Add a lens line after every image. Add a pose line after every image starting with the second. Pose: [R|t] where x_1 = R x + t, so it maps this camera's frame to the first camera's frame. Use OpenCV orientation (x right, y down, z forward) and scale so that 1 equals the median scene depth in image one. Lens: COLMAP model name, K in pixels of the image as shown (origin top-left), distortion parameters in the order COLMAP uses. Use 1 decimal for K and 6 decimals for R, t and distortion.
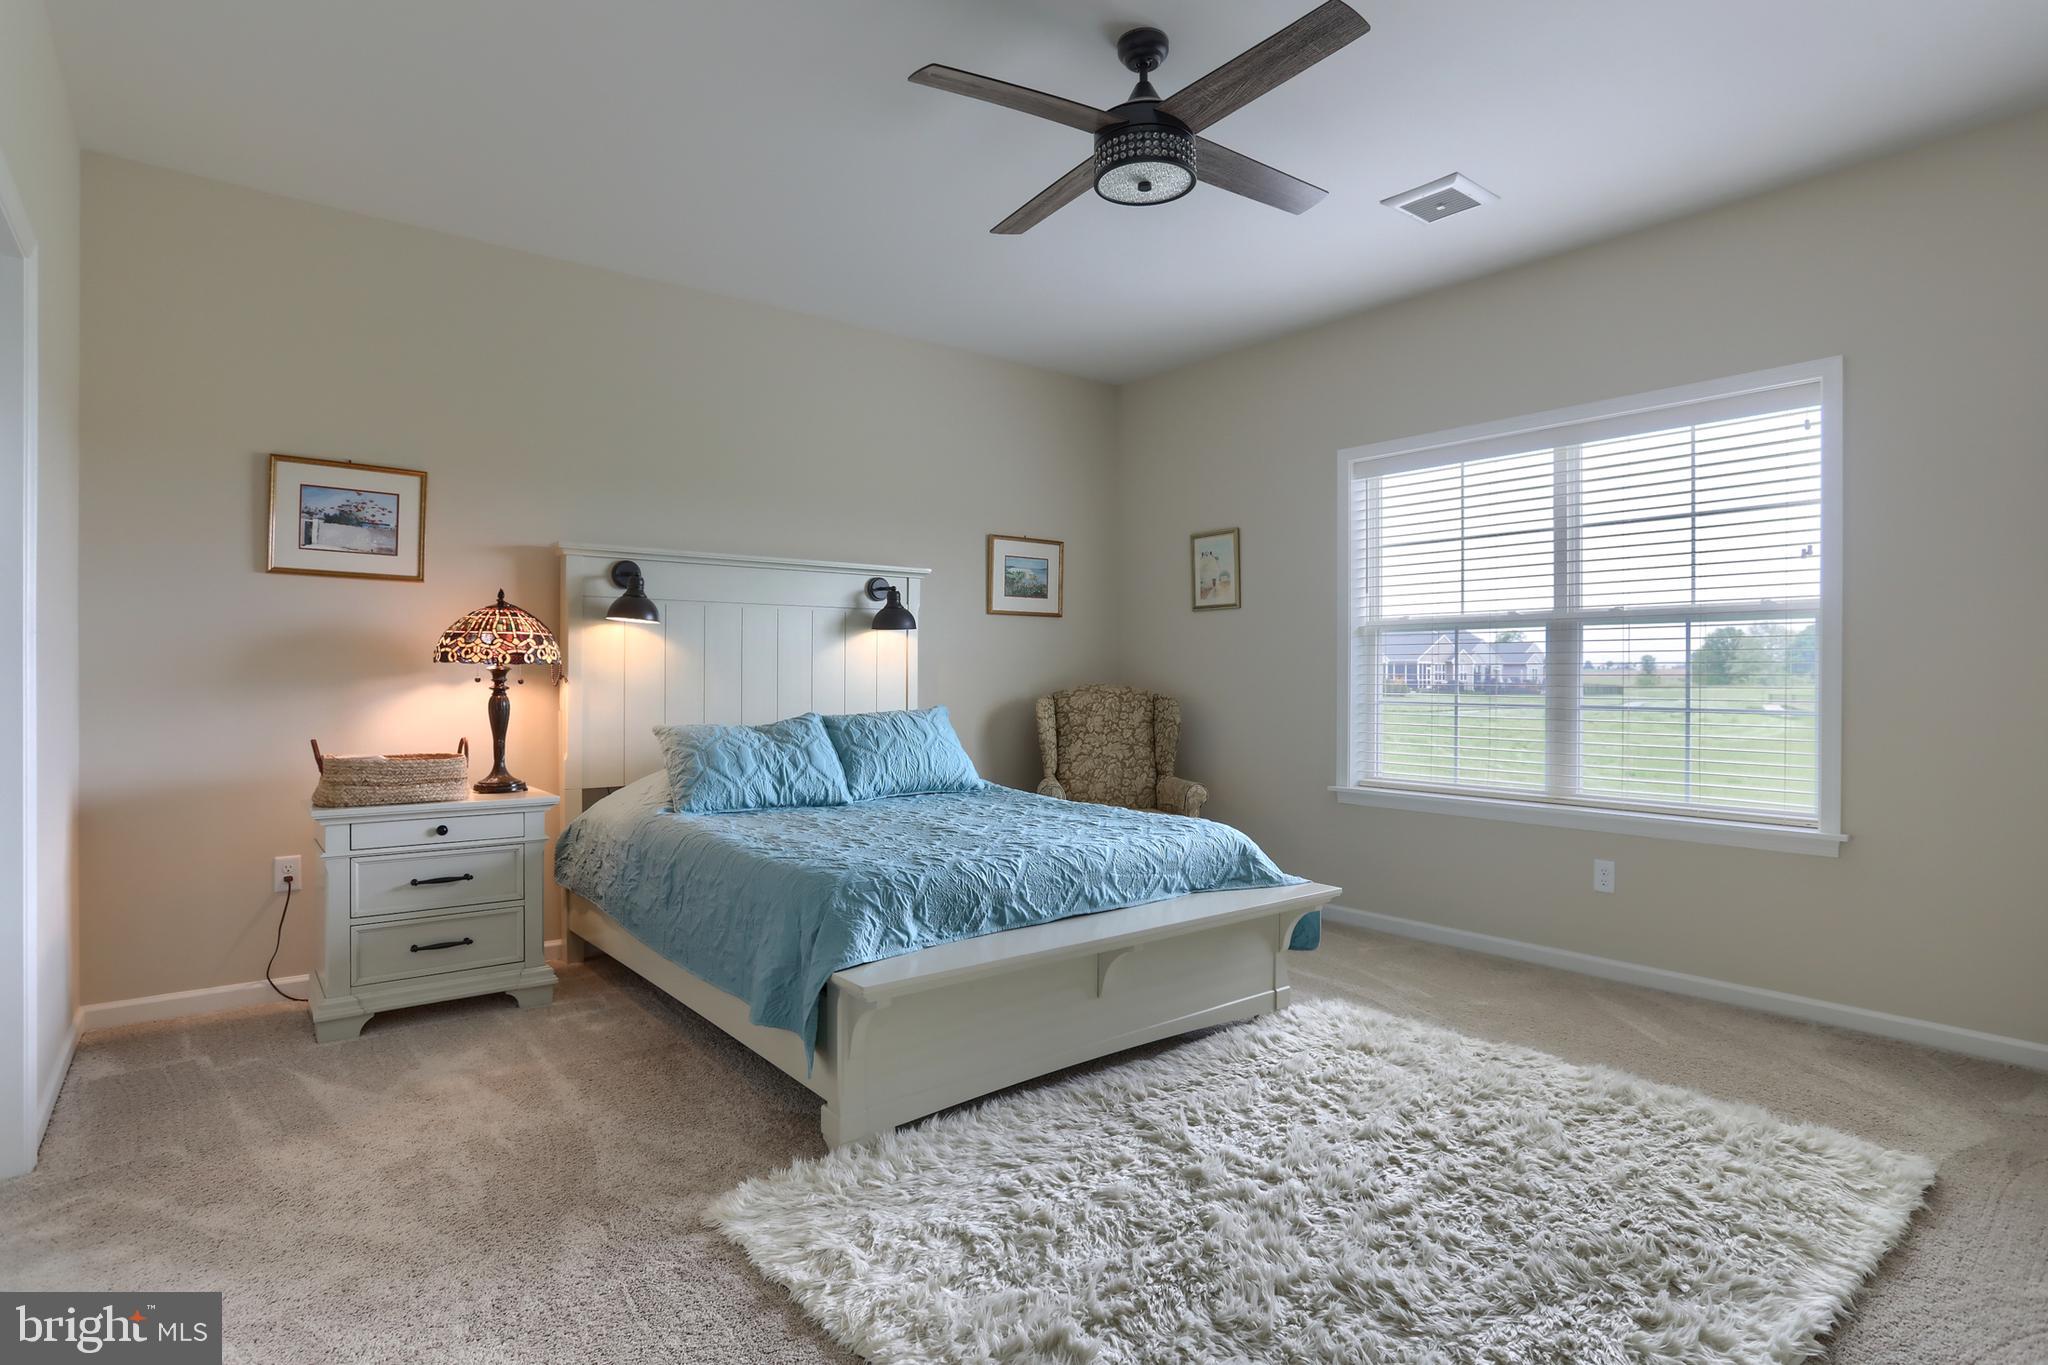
lens RADIAL K [[1062.4, 0, 1030.4], [0, 1062.4, 673.0], [0, 0, 1]] dist [-0.060168, 0.035855]
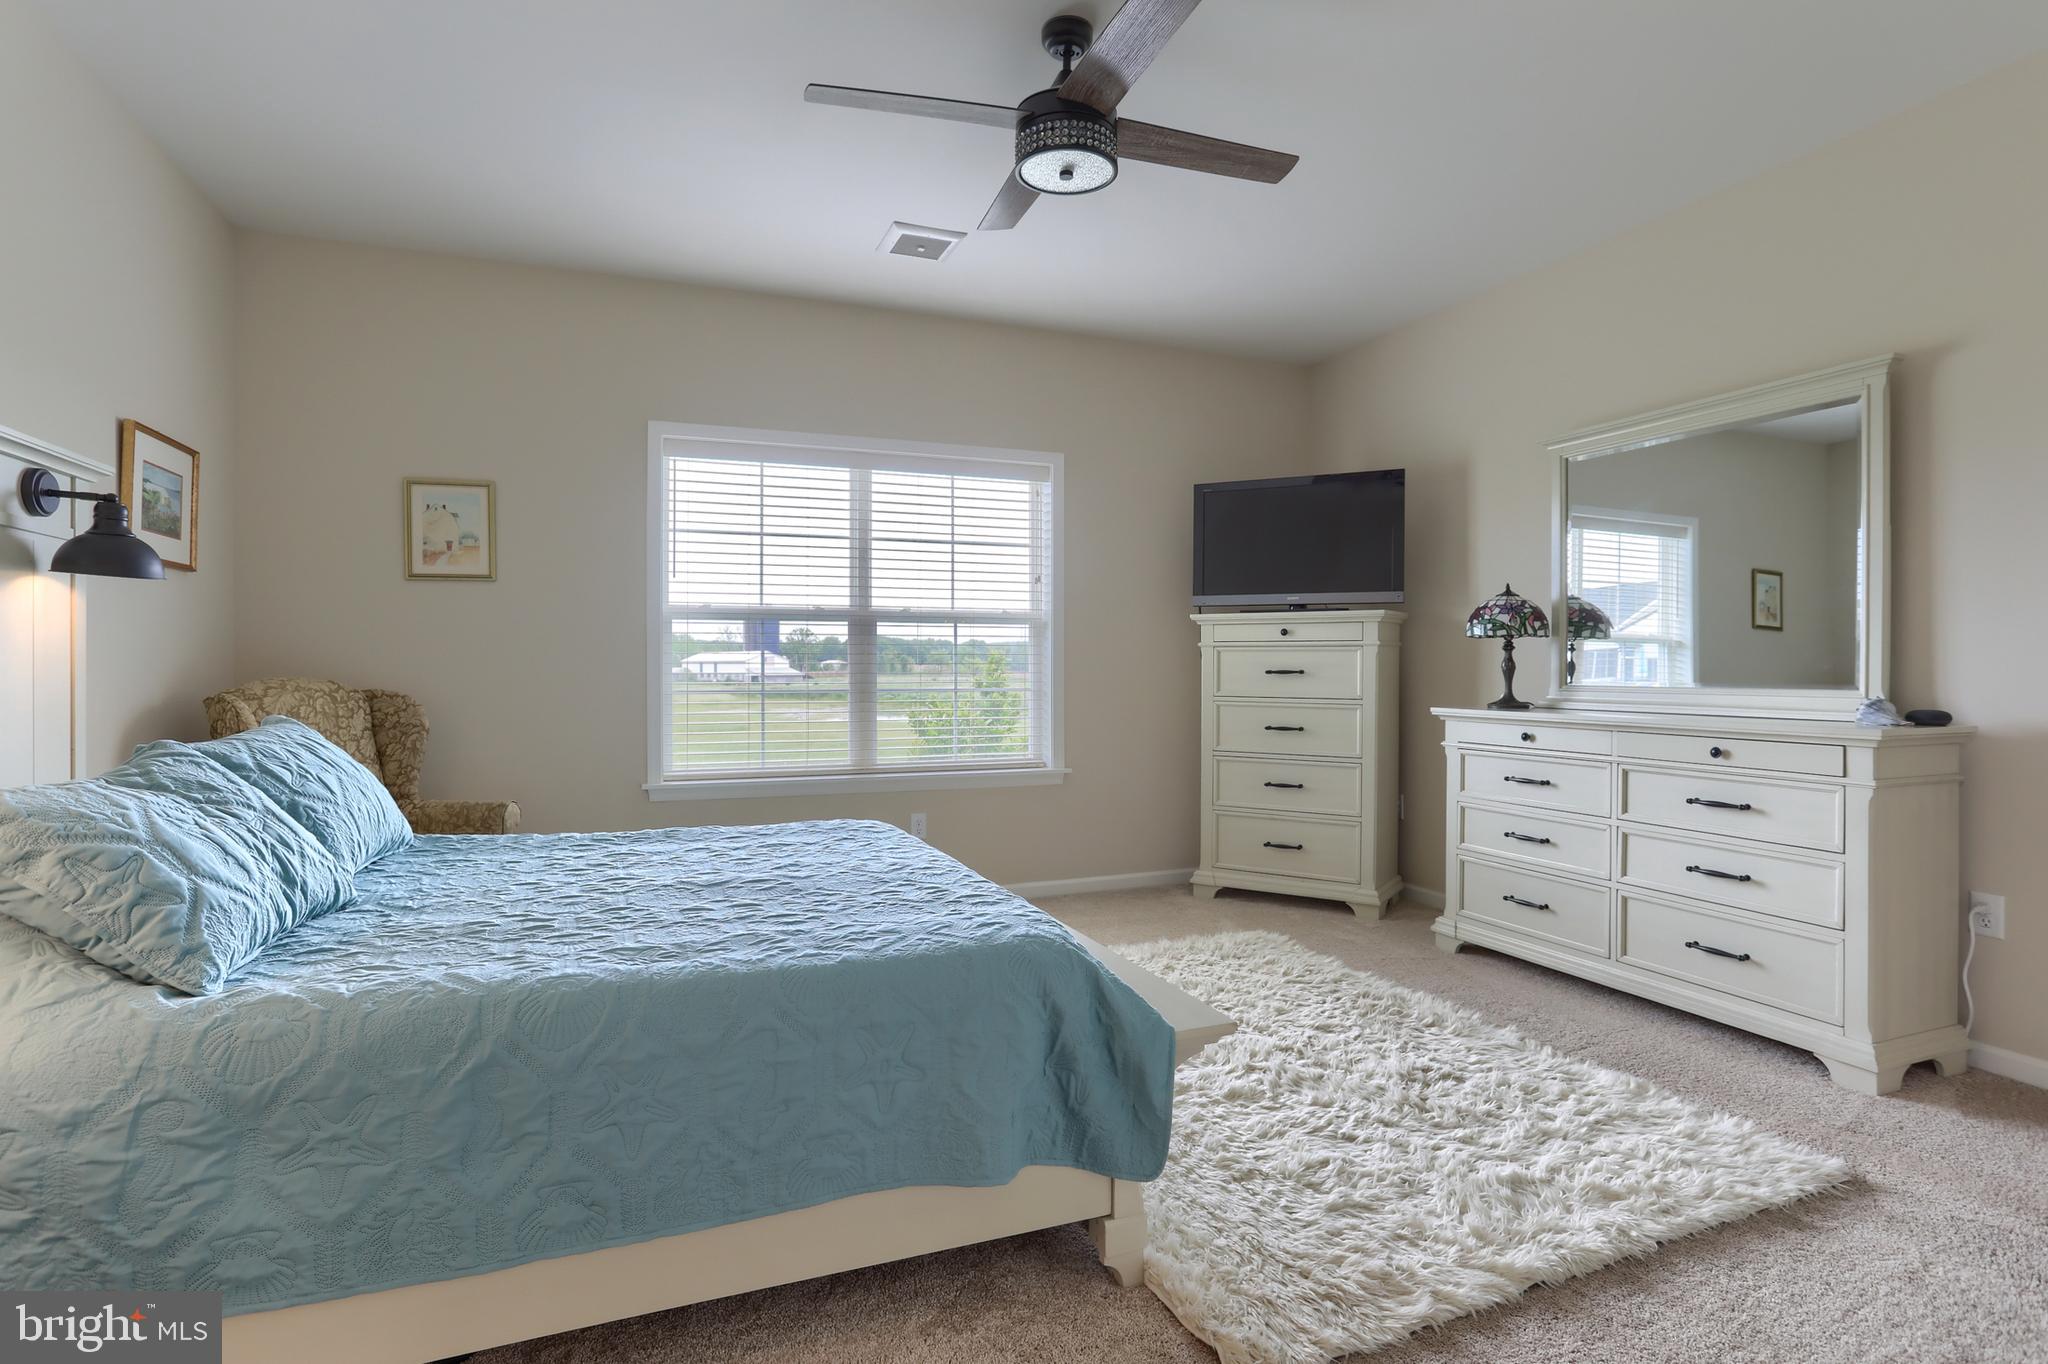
lens RADIAL K [[1040.6, 0, 1023.8], [0, 1040.6, 644.3], [0, 0, 1]] dist [-0.063937, 0.040462]
pose [[0.291632, 0.022529, 0.956265, -0.537344], [0.002631, 0.999700, -0.024355, 0.008617], [-0.956527, 0.009619, 0.291485, 0.481088]]
